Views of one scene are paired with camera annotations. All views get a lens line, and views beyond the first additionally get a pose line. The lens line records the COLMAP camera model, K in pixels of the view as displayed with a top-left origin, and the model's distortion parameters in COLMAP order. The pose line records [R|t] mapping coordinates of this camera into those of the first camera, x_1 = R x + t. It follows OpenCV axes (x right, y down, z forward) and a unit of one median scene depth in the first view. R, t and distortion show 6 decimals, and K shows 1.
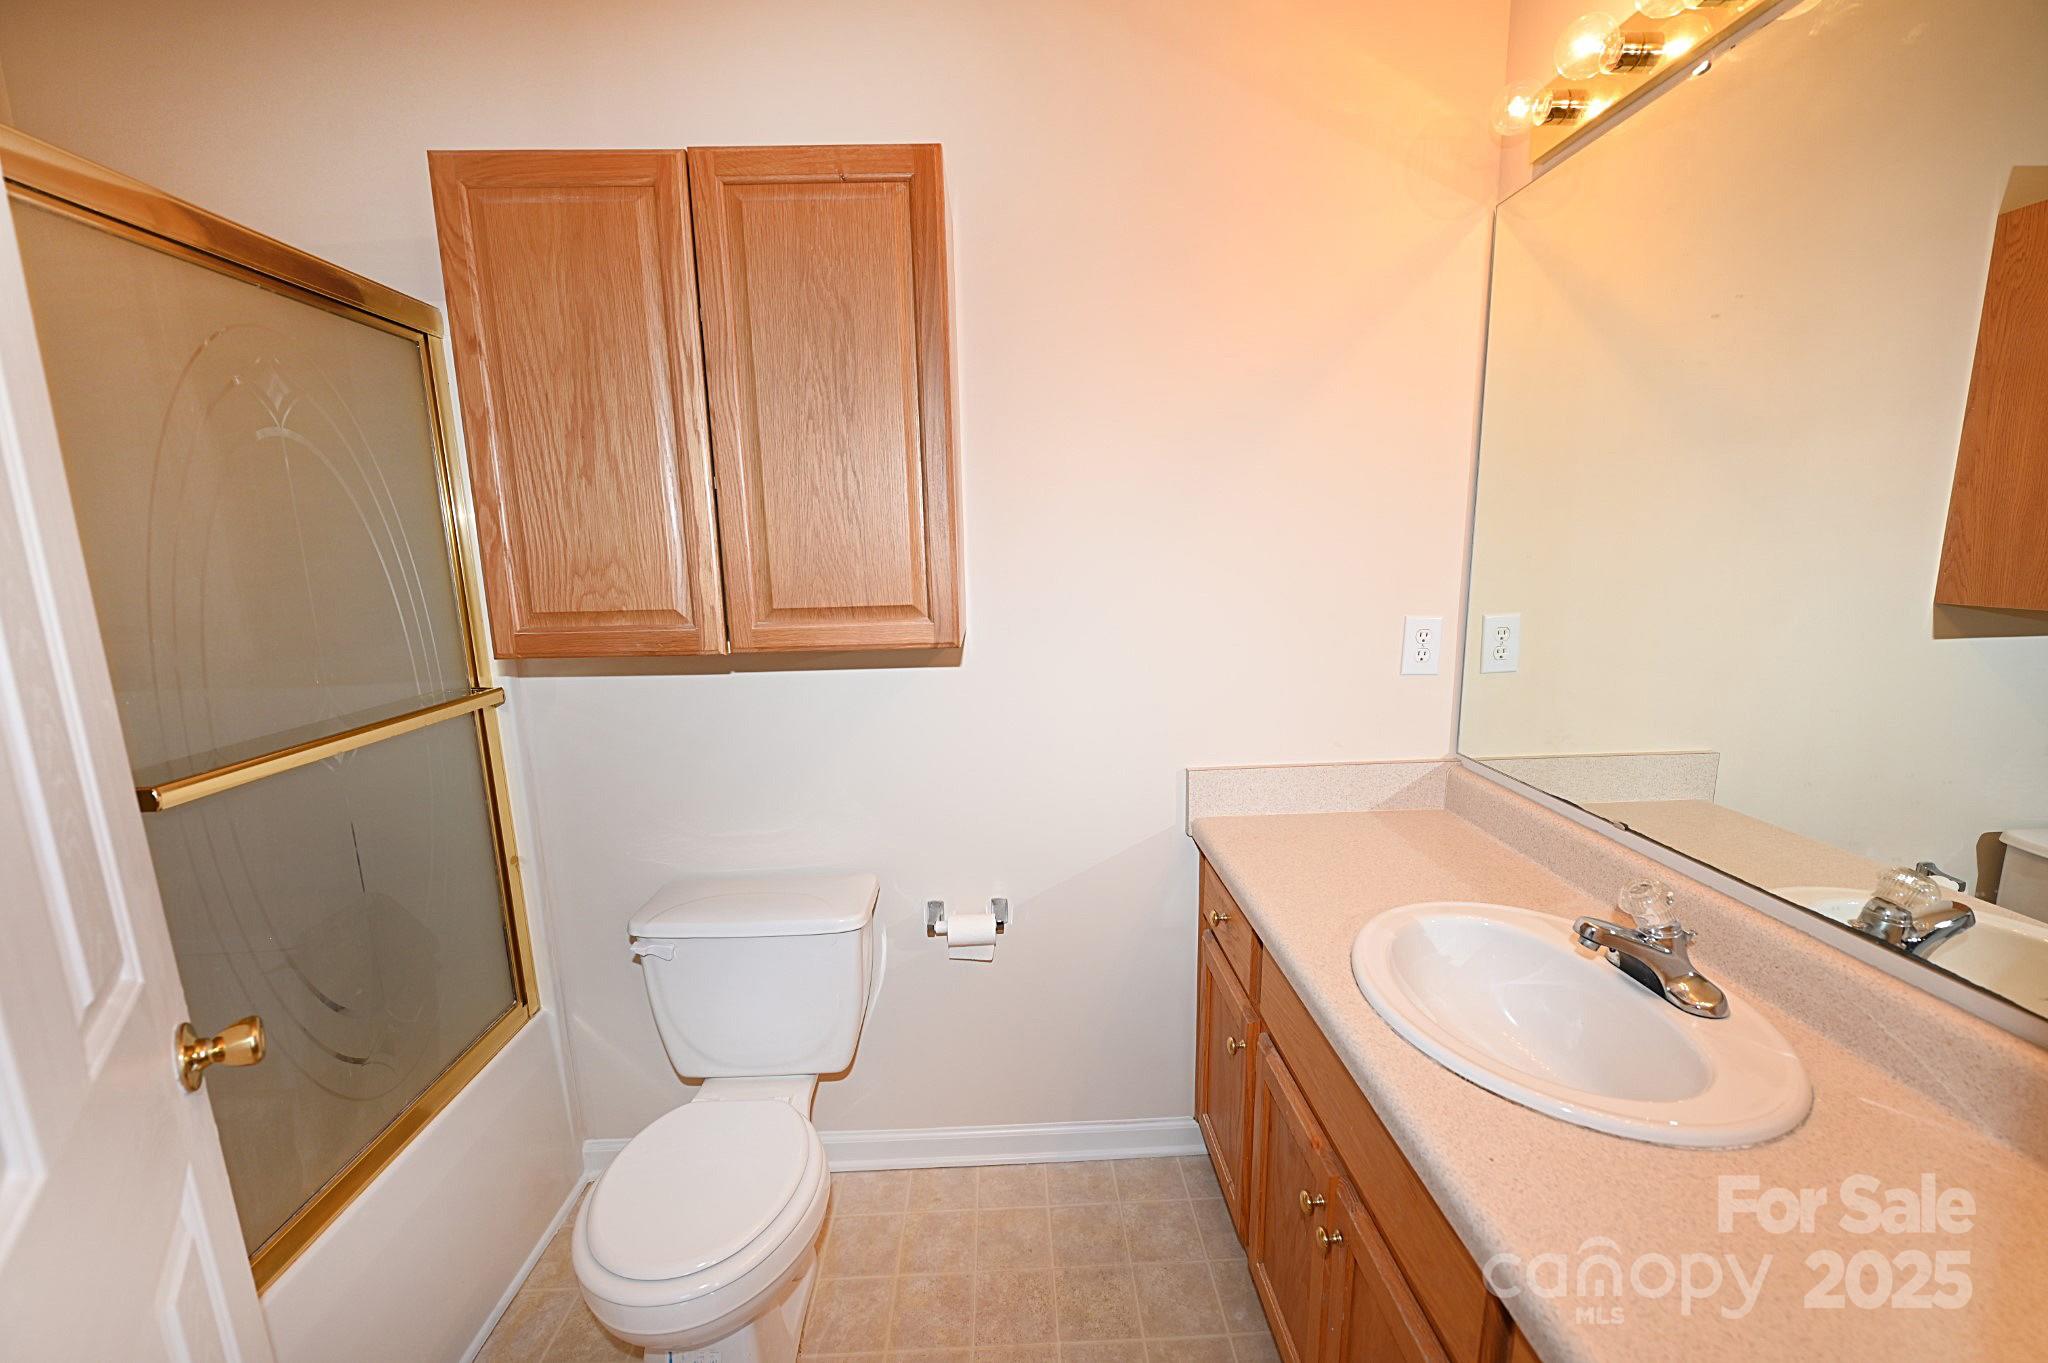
lens RADIAL K [[810.4, 0, 1005.6], [0, 810.4, 679.4], [0, 0, 1]] dist [-0.008515, -0.000424]
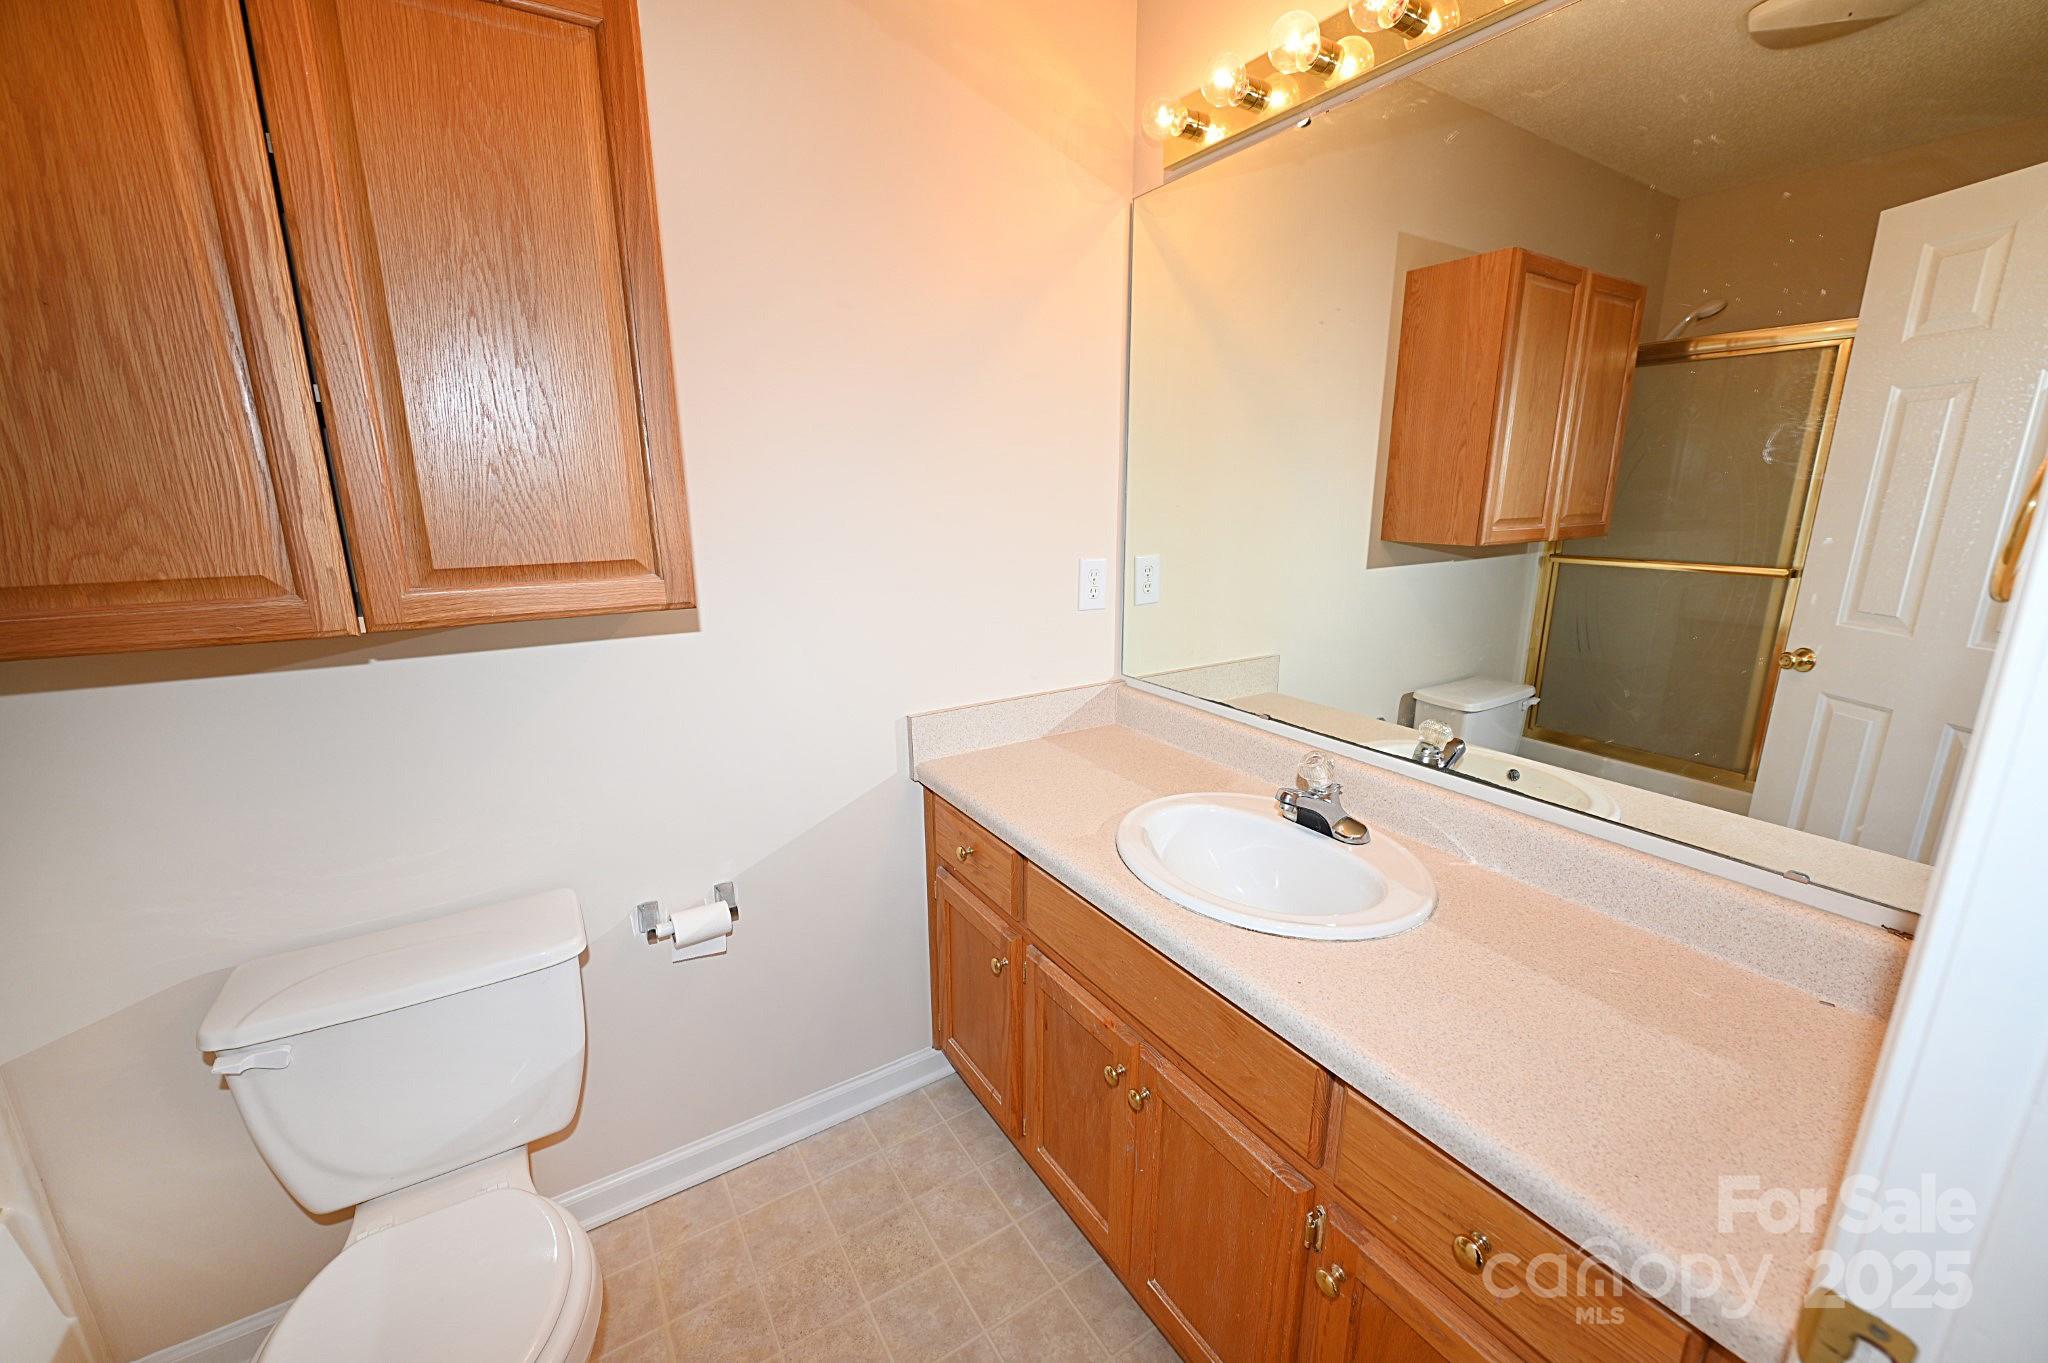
lens RADIAL K [[810.4, 0, 1026.6], [0, 810.4, 674.9], [0, 0, 1]] dist [-0.008515, -0.000424]
pose [[0.857853, -0.097406, 0.504579, -0.199862], [0.069851, 0.994861, 0.073295, -0.006195], [-0.509126, -0.027631, 0.860249, 0.071530]]
